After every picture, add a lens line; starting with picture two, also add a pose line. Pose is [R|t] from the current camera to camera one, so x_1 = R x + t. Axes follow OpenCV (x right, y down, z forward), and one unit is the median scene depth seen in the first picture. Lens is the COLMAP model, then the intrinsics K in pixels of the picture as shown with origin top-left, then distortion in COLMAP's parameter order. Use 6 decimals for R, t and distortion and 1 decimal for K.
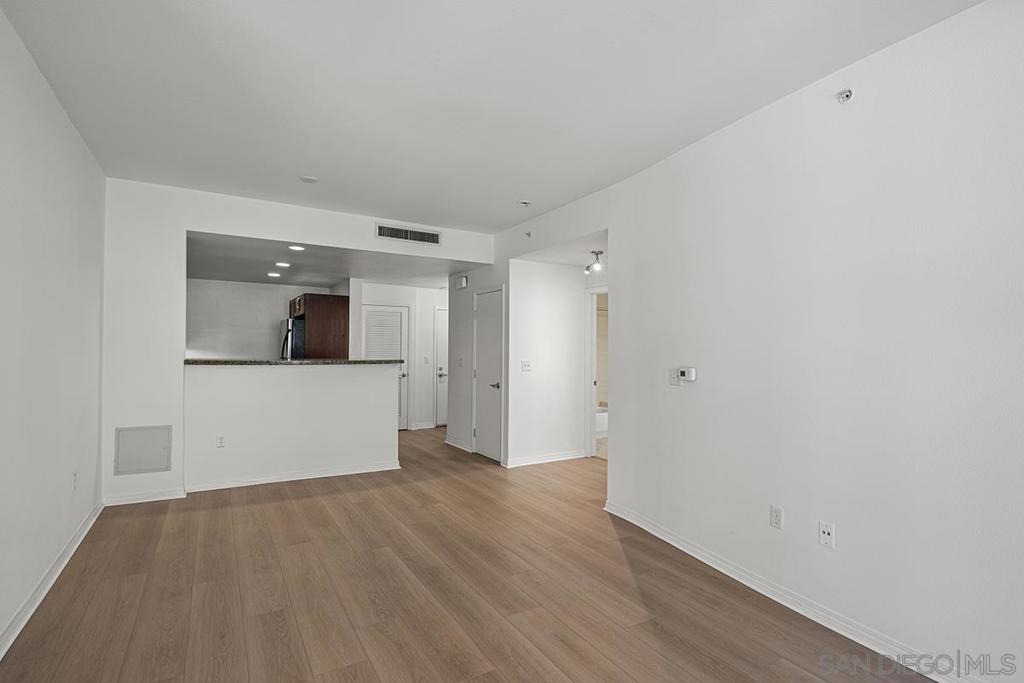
lens RADIAL K [[498.6, 0, 512.0], [0, 498.6, 341.5], [0, 0, 1]] dist [-0.001480, -0.000067]
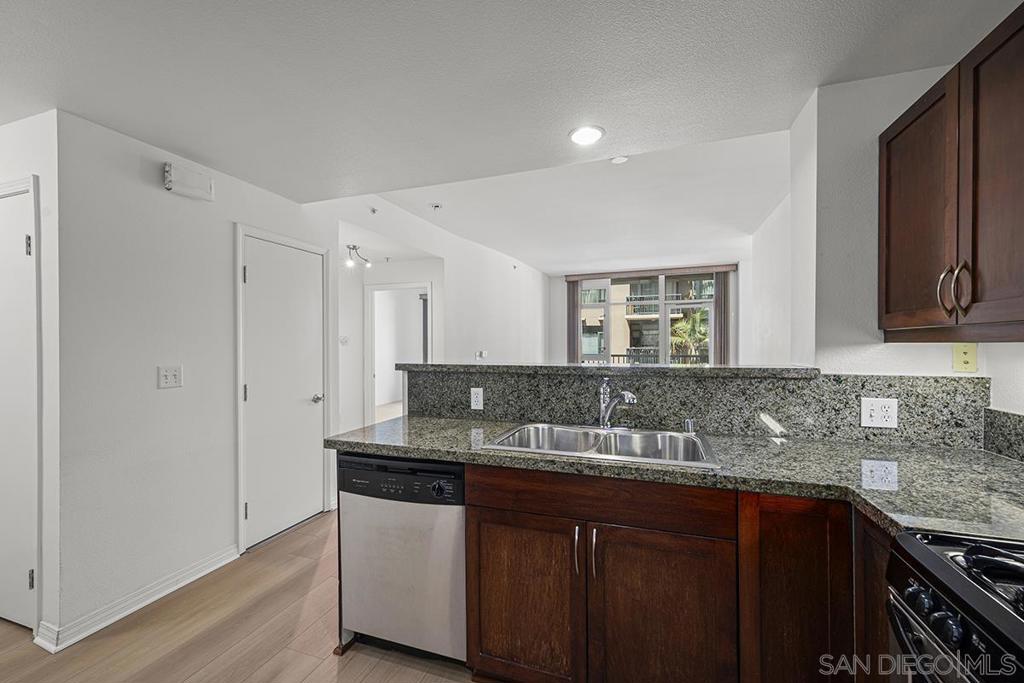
lens RADIAL K [[416.3, 0, 510.0], [0, 416.3, 344.9], [0, 0, 1]] dist [0.000994, 0.000131]
pose [[-0.635733, -0.007024, 0.771877, -0.632356], [-0.013030, 0.999914, -0.001633, 0.015033], [-0.771799, -0.011096, -0.635769, 1.188874]]
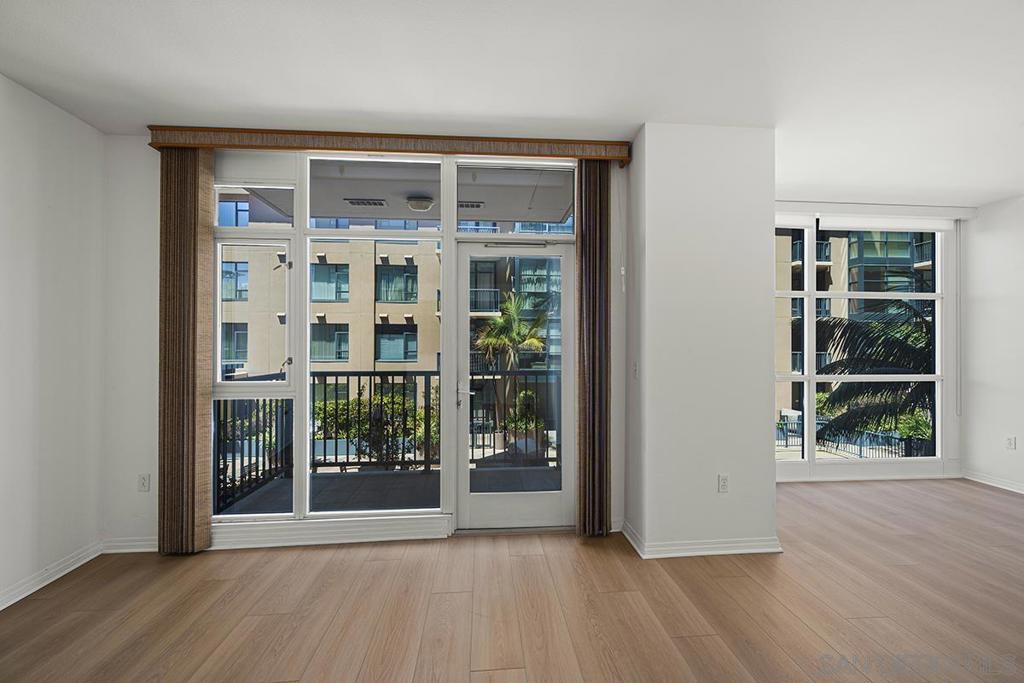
lens RADIAL K [[406.9, 0, 510.8], [0, 406.9, 343.1], [0, 0, 1]] dist [0.000483, 0.000158]
pose [[-0.894086, -0.005236, 0.447865, -0.164599], [-0.015263, 0.999707, -0.018780, 0.004367], [-0.447635, -0.023627, -0.893904, 0.307389]]
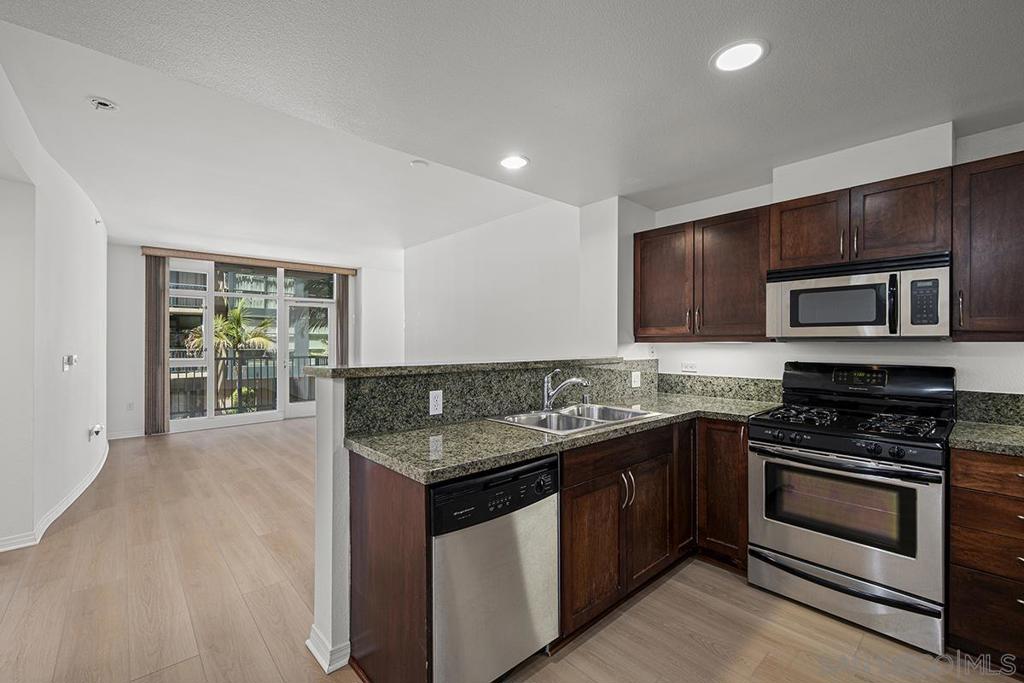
lens RADIAL K [[437.0, 0, 512.0], [0, 437.0, 341.5], [0, 0, 1]] dist [-0.001723, -0.000324]
pose [[-0.981581, -0.007543, -0.190900, -0.306523], [-0.003406, 0.999752, -0.021991, 0.021470], [0.191018, -0.020936, -0.981363, 1.337972]]
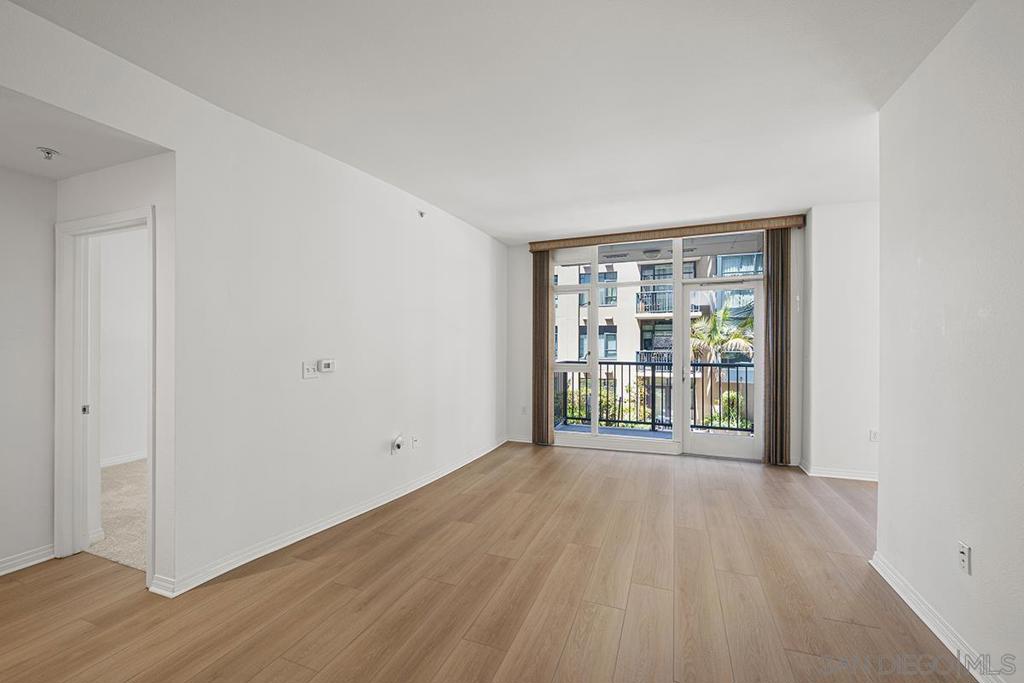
lens RADIAL K [[412.5, 0, 509.1], [0, 412.5, 346.2], [0, 0, 1]] dist [0.000941, 0.000033]
pose [[-0.607460, -0.010434, 0.794282, -0.354470], [-0.018847, 0.999822, -0.001280, 0.008811], [-0.794127, -0.015748, -0.607548, 0.718819]]
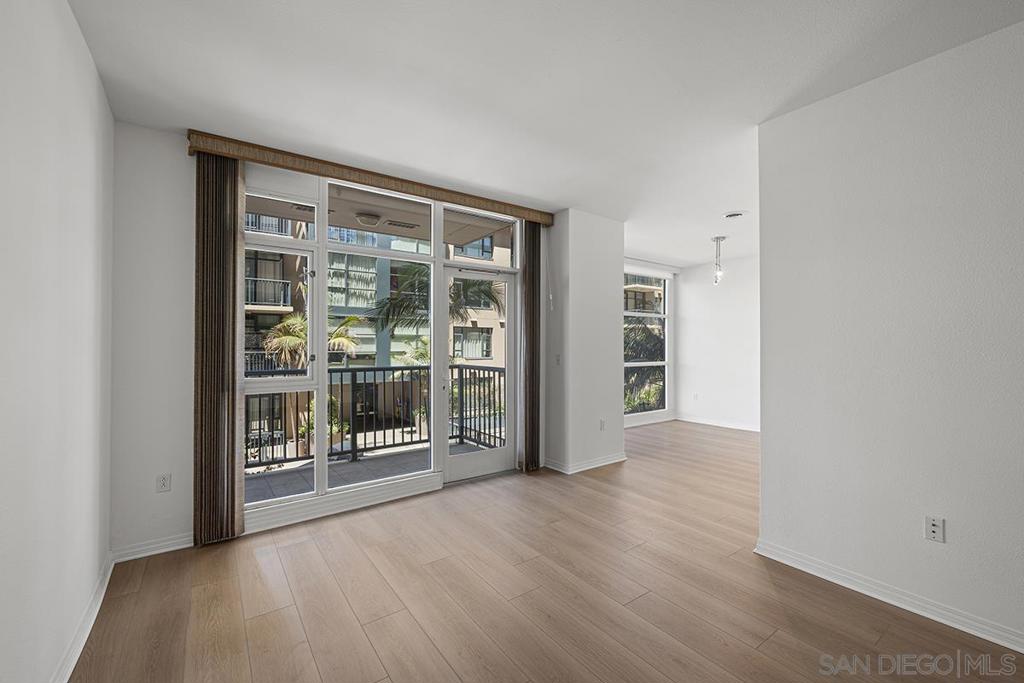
lens RADIAL K [[424.3, 0, 513.3], [0, 424.3, 344.0], [0, 0, 1]] dist [0.001002, 0.000189]
pose [[-0.996313, -0.008946, -0.085320, 0.070742], [-0.007272, 0.999775, -0.019907, 0.011062], [0.085479, -0.019213, -0.996155, 0.595085]]
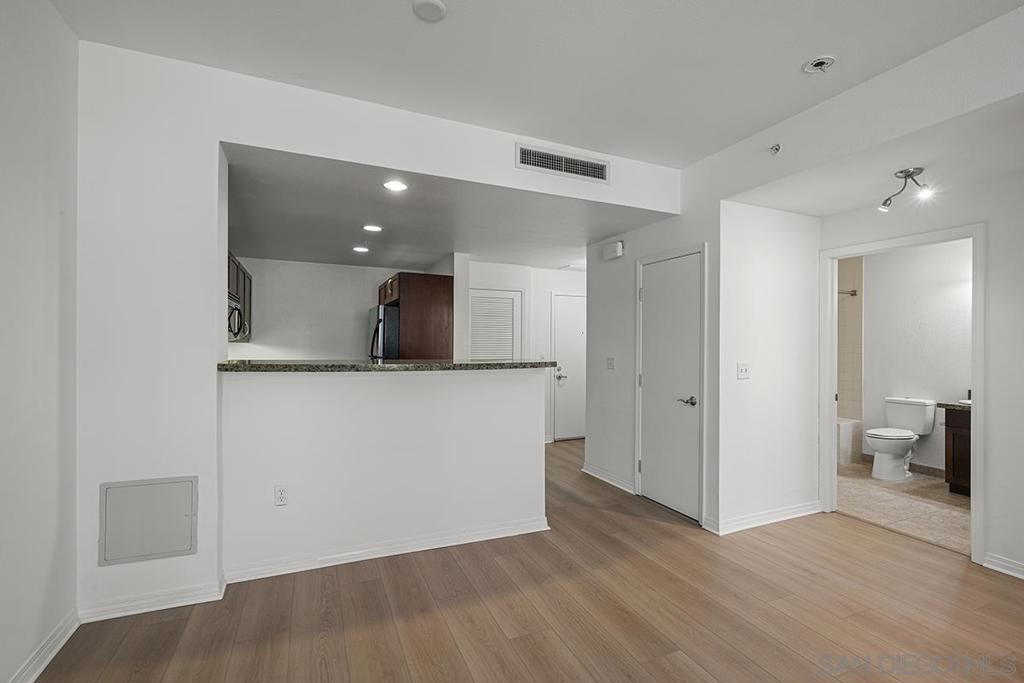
lens RADIAL K [[454.2, 0, 508.1], [0, 454.2, 342.9], [0, 0, 1]] dist [-0.000484, -0.000171]
pose [[0.991584, -0.000742, -0.129466, -0.194262], [0.002325, 0.999924, 0.012082, 0.005493], [0.129447, -0.012281, 0.991510, 0.399876]]
